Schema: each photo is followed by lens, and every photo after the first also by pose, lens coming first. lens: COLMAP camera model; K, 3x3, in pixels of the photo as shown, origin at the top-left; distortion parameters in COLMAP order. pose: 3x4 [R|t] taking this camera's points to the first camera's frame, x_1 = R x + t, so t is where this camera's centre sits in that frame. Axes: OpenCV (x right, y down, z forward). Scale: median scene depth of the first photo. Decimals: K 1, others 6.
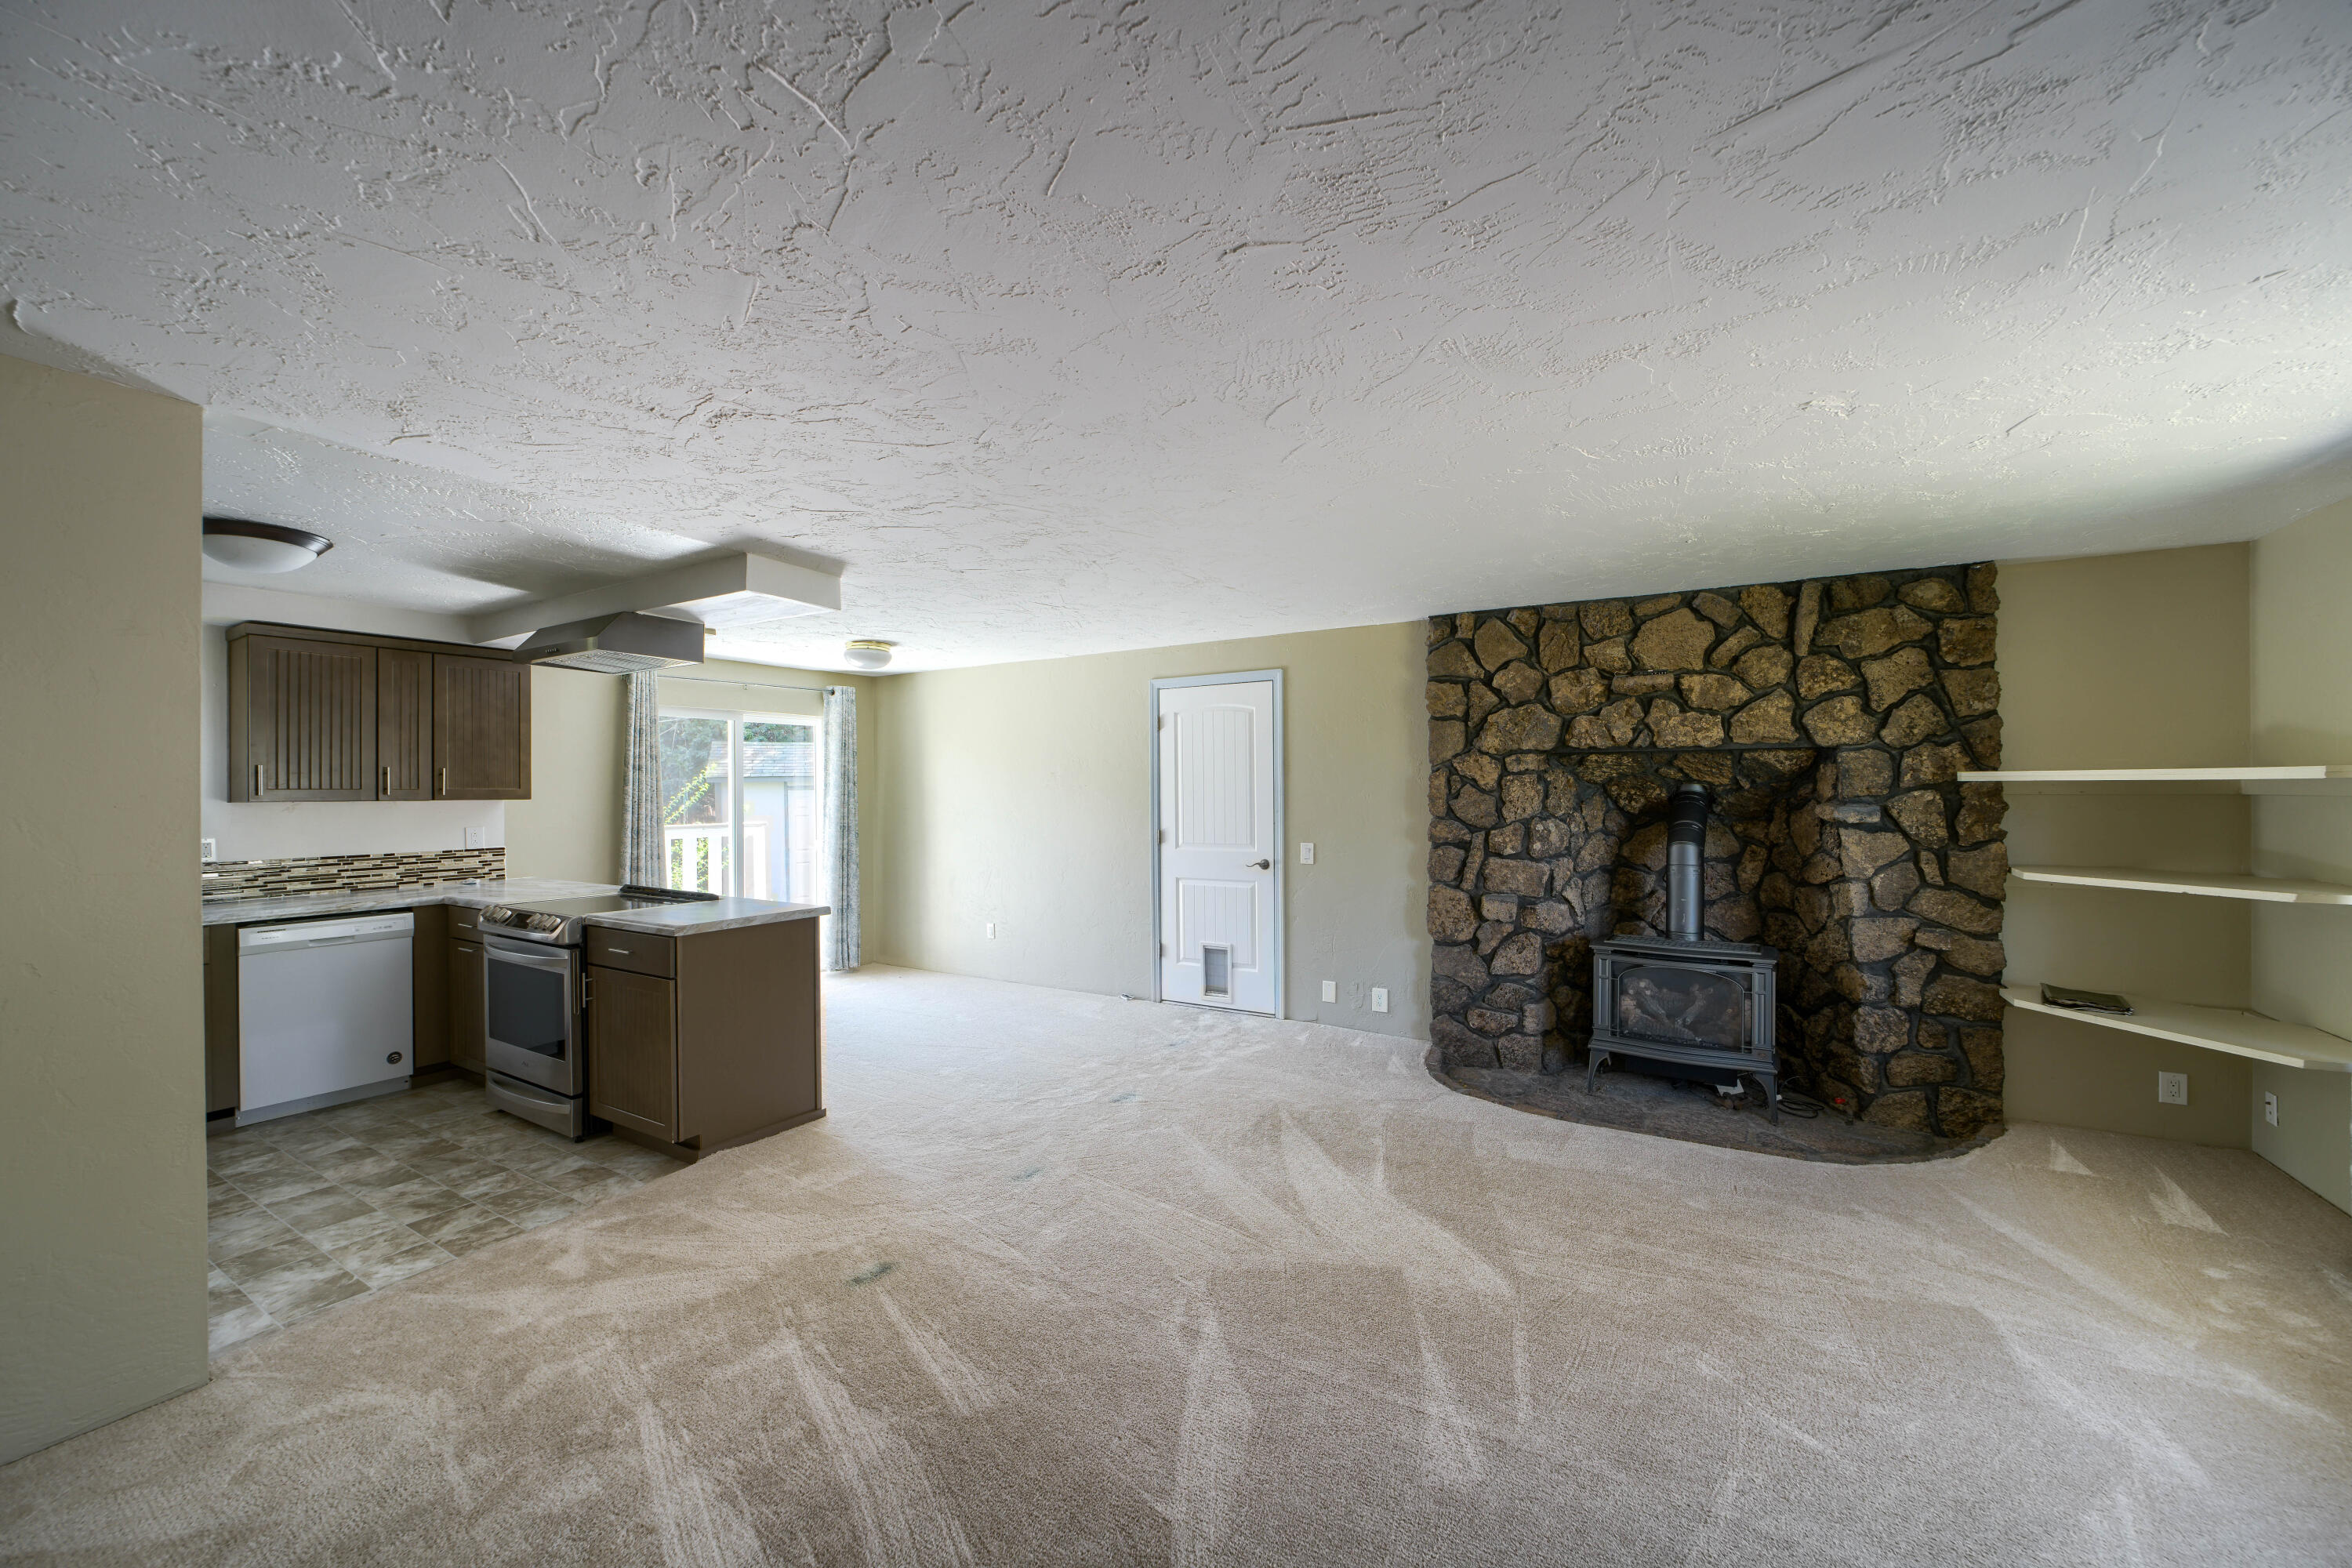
lens RADIAL K [[912.6, 0, 1161.3], [0, 912.6, 795.5], [0, 0, 1]] dist [-0.014202, 0.001573]
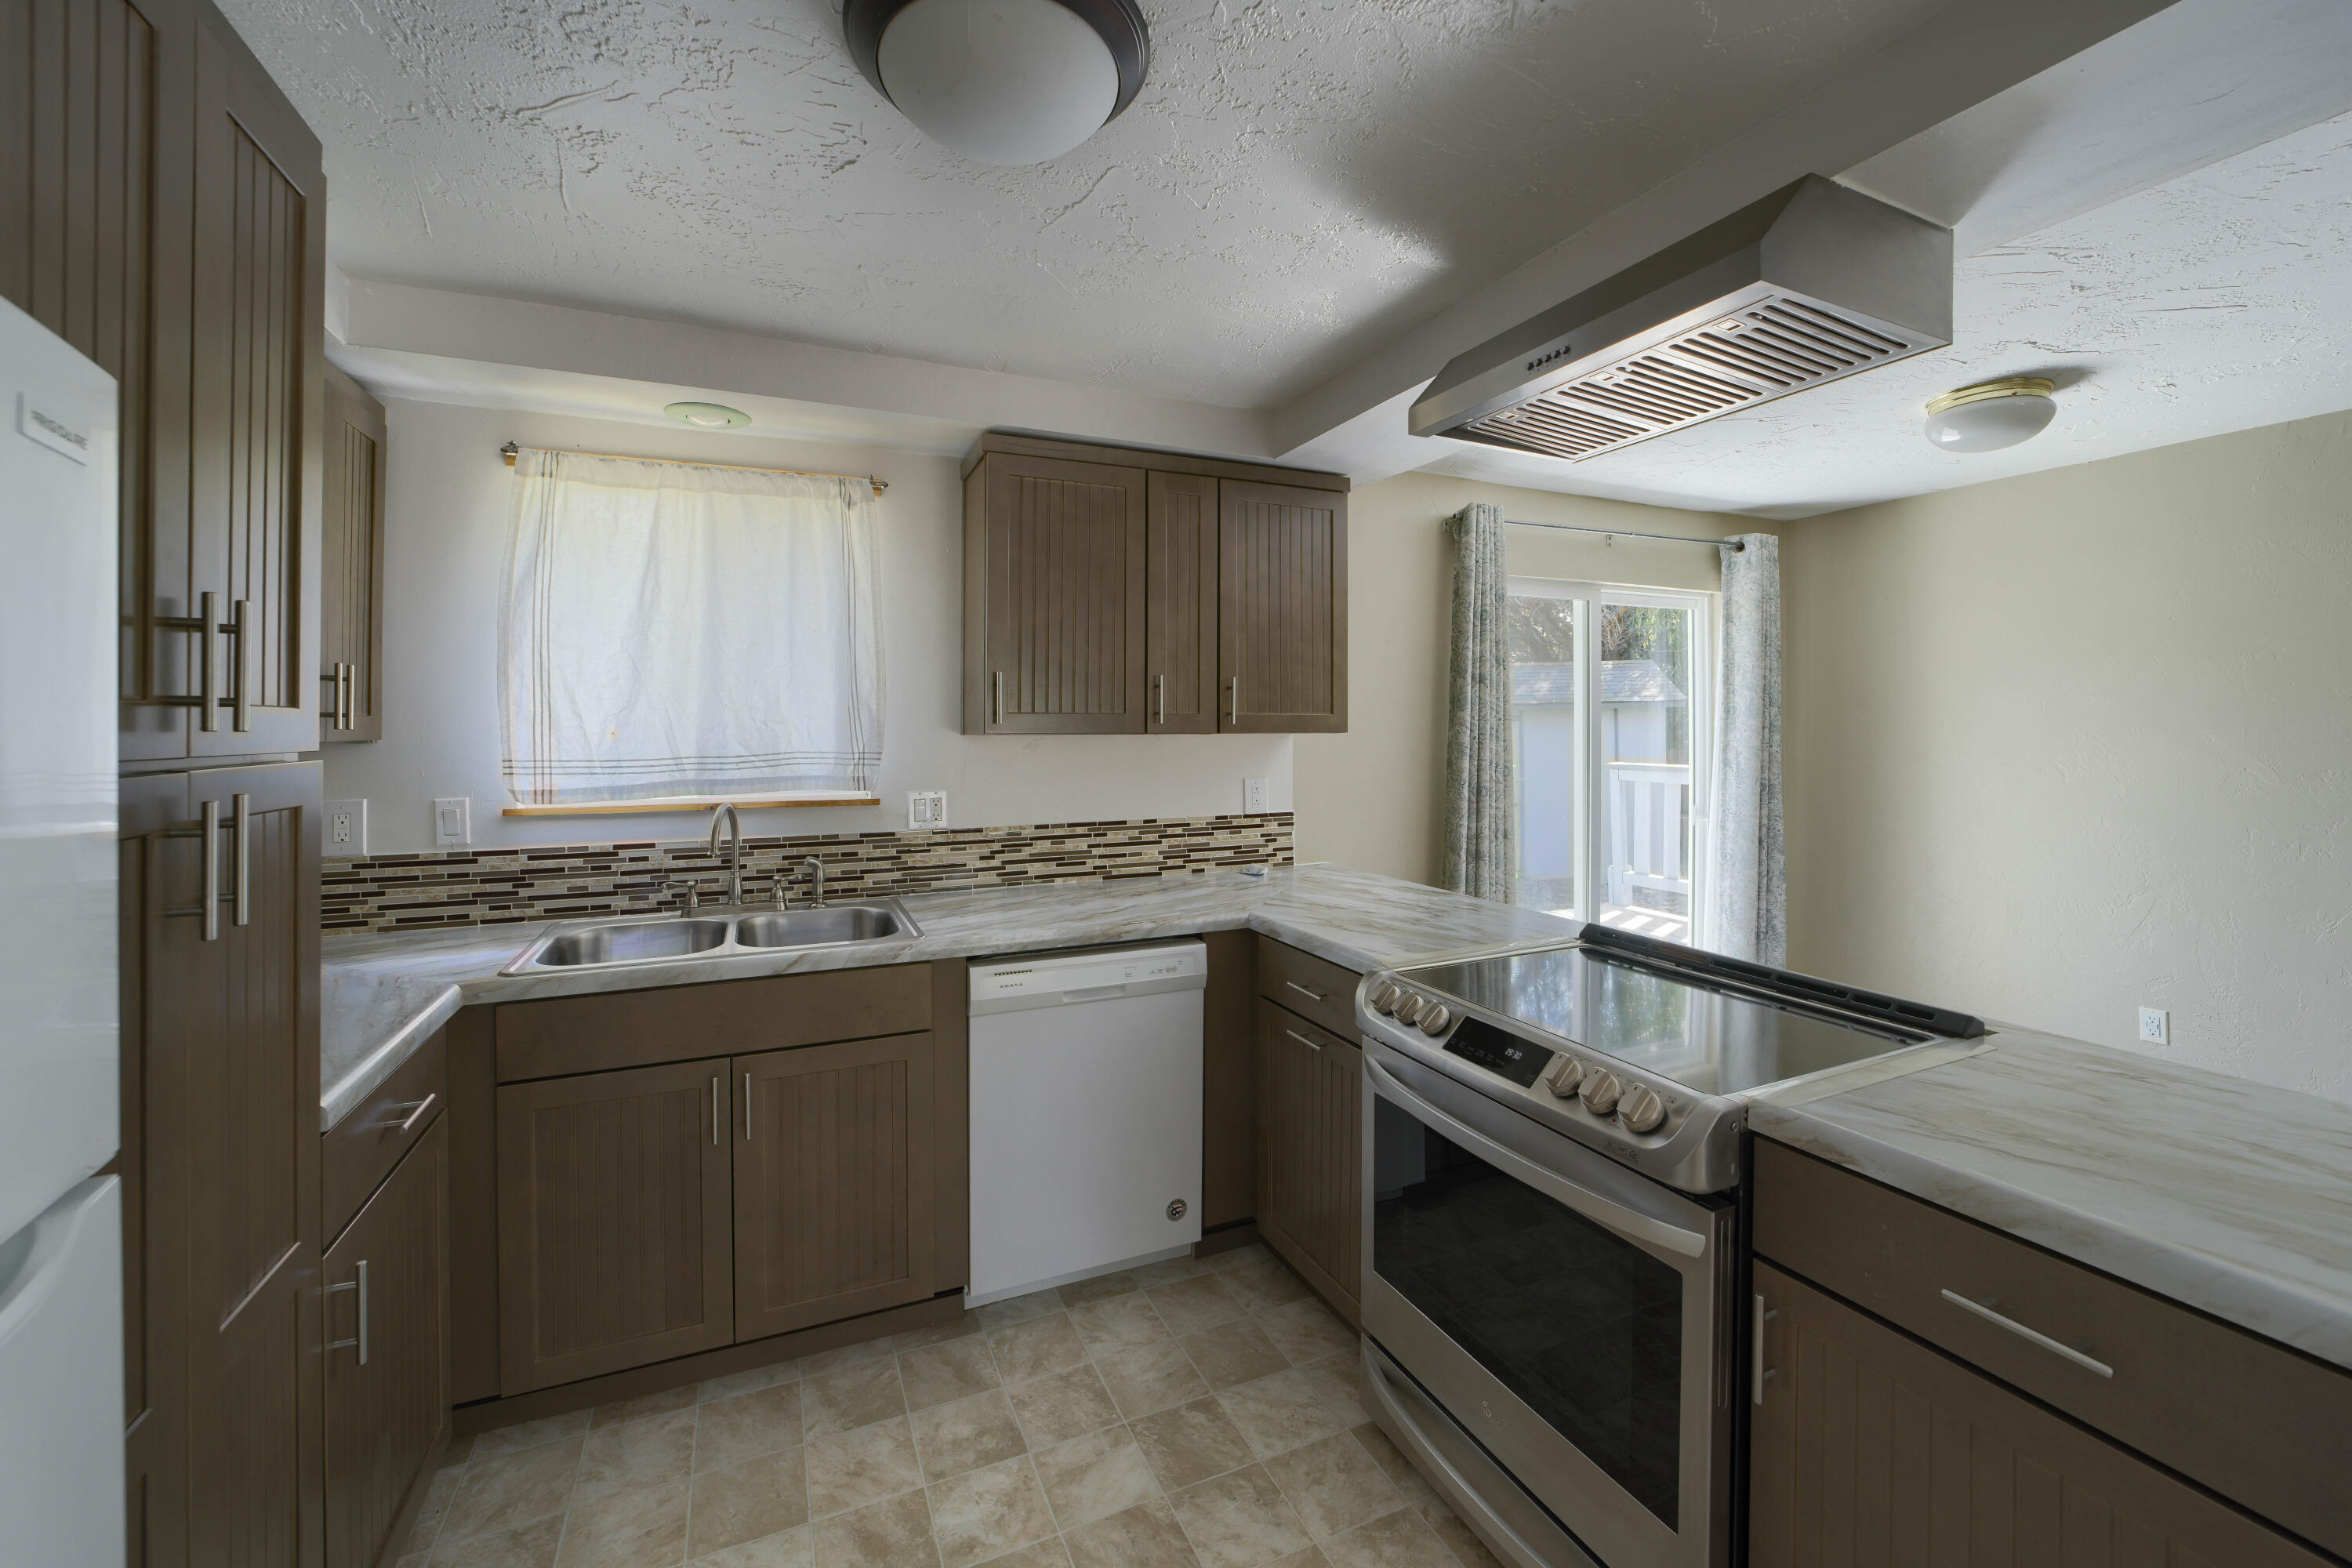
lens RADIAL K [[912.6, 0, 1149.5], [0, 912.6, 725.1], [0, 0, 1]] dist [-0.014202, 0.001573]
pose [[0.816526, 0.003710, -0.577297, -0.523738], [-0.006116, 0.999979, -0.002223, 0.001179], [0.577276, 0.005346, 0.816531, 0.519018]]
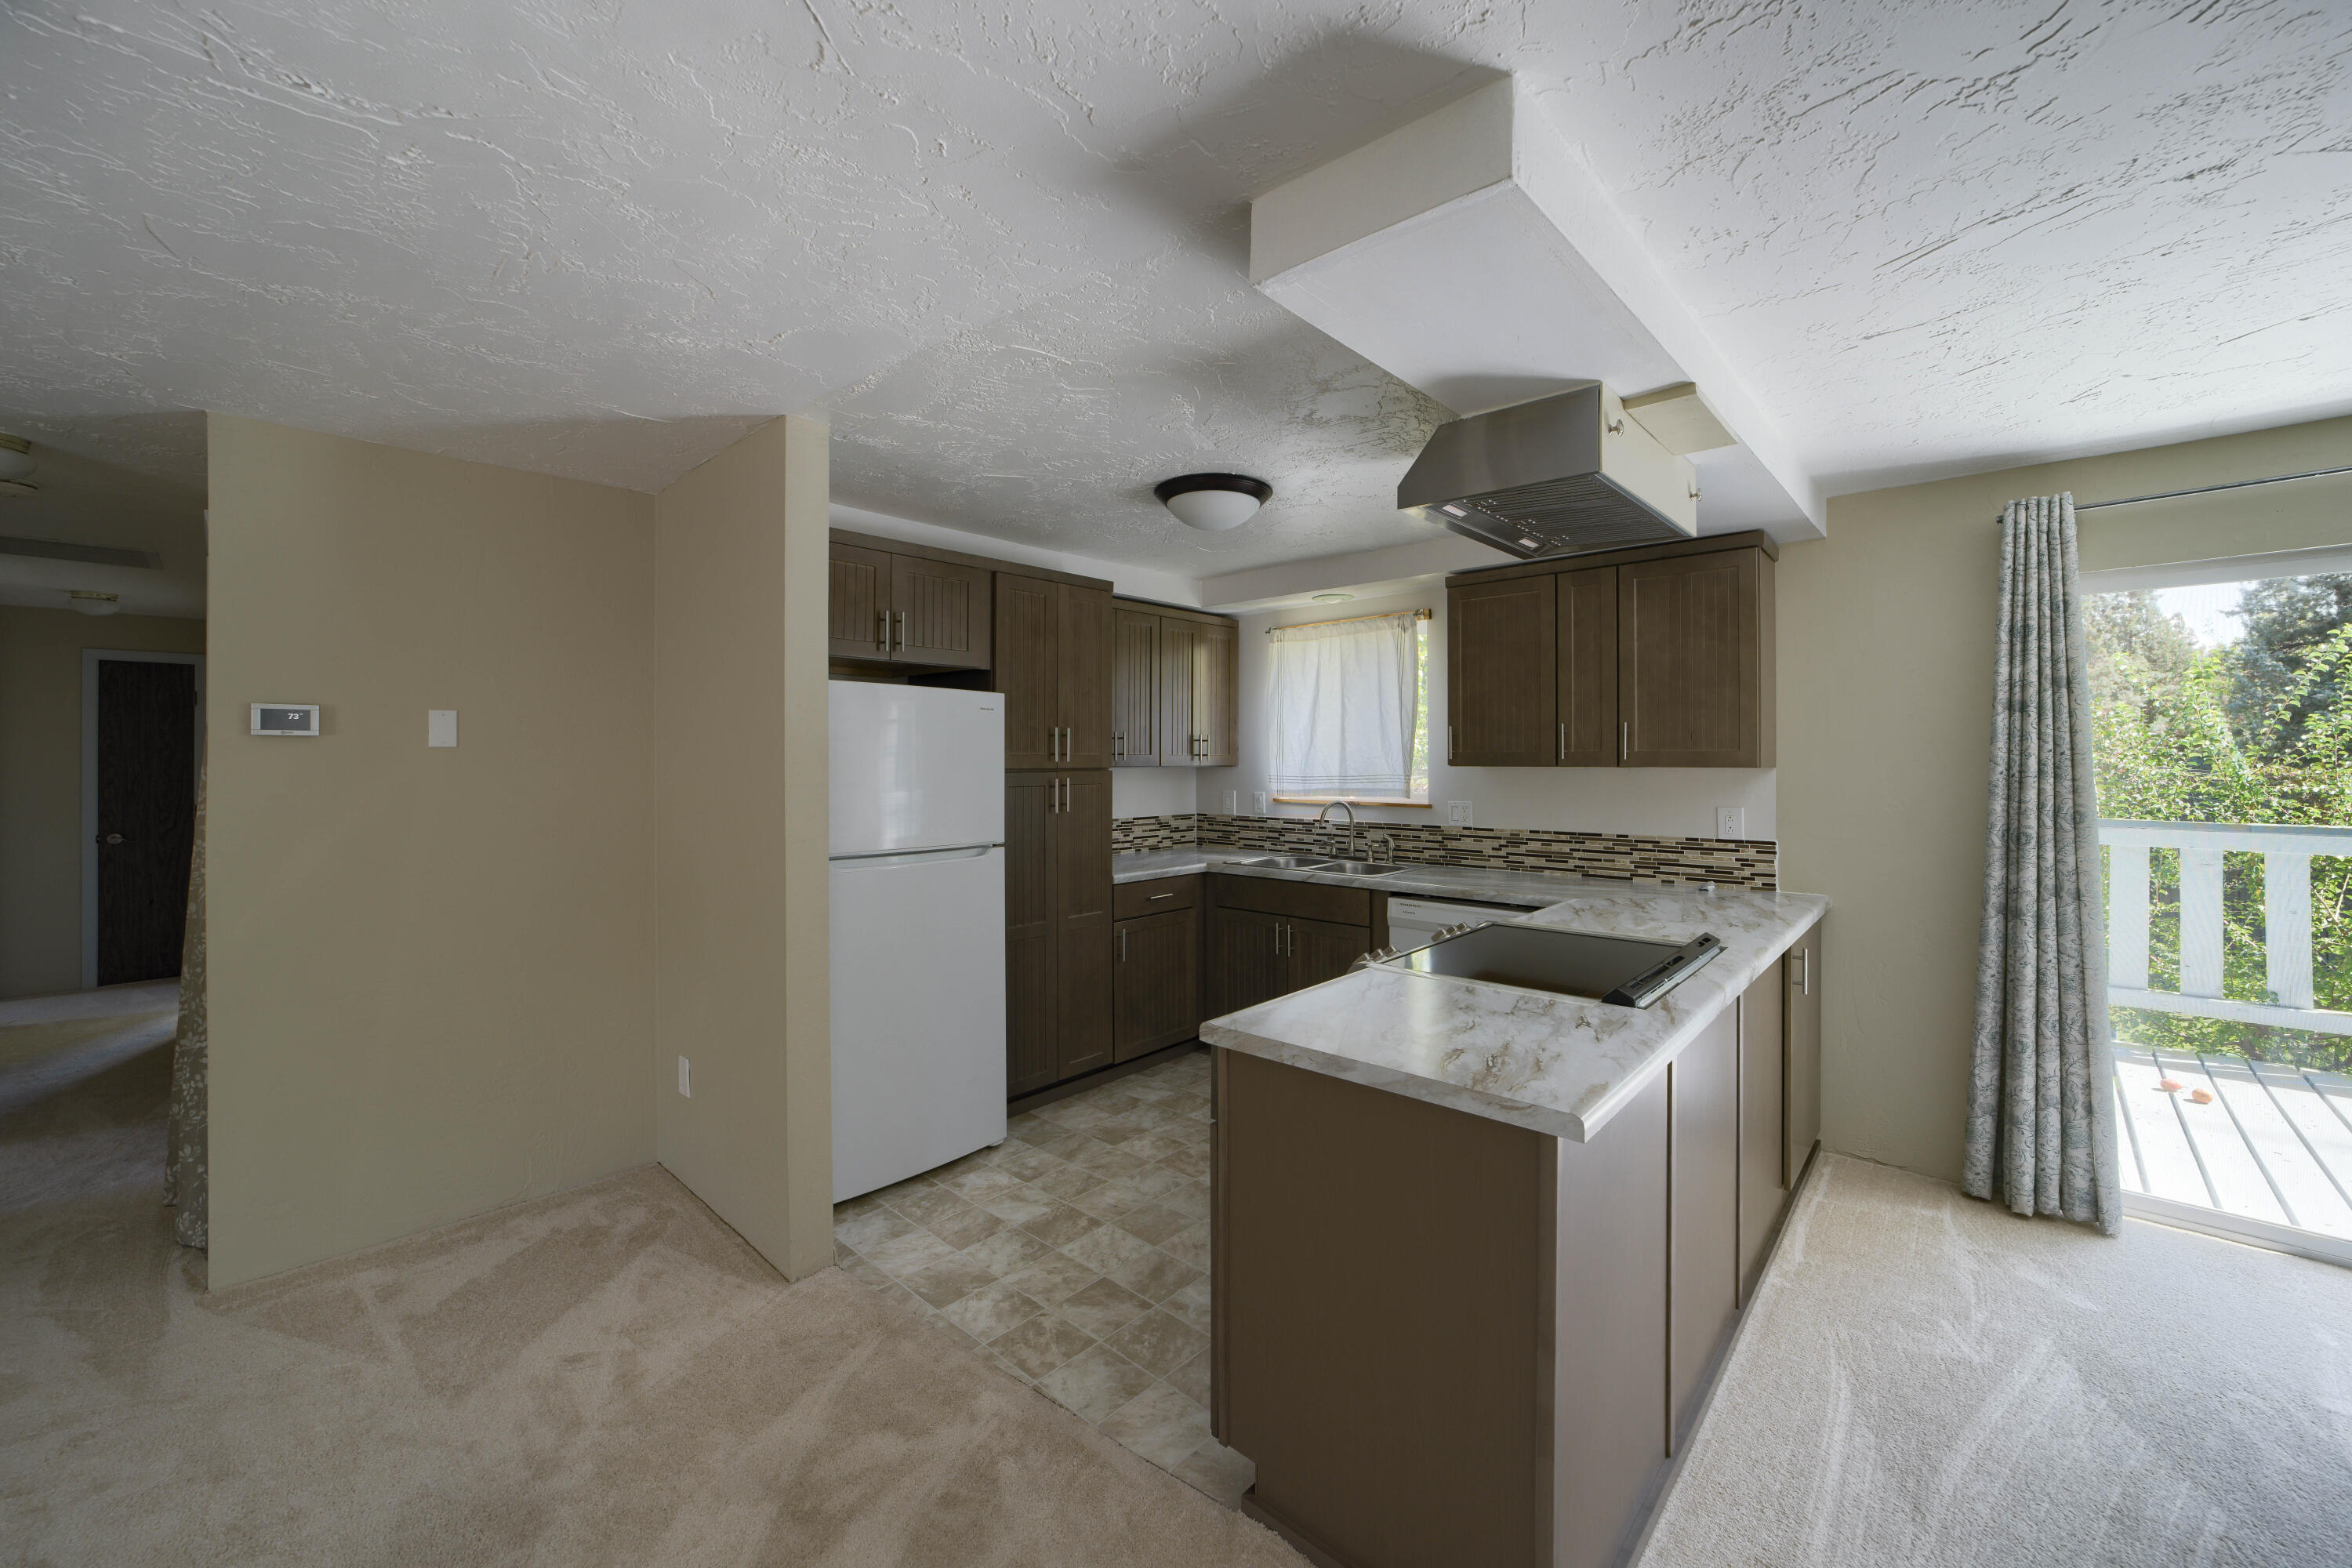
lens RADIAL K [[912.6, 0, 1180.8], [0, 912.6, 761.1], [0, 0, 1]] dist [-0.014202, 0.001573]
pose [[-0.190755, 0.011829, -0.981566, -0.020072], [-0.000384, 0.999926, 0.012125, -0.008485], [0.981638, 0.002689, -0.190737, 0.822023]]
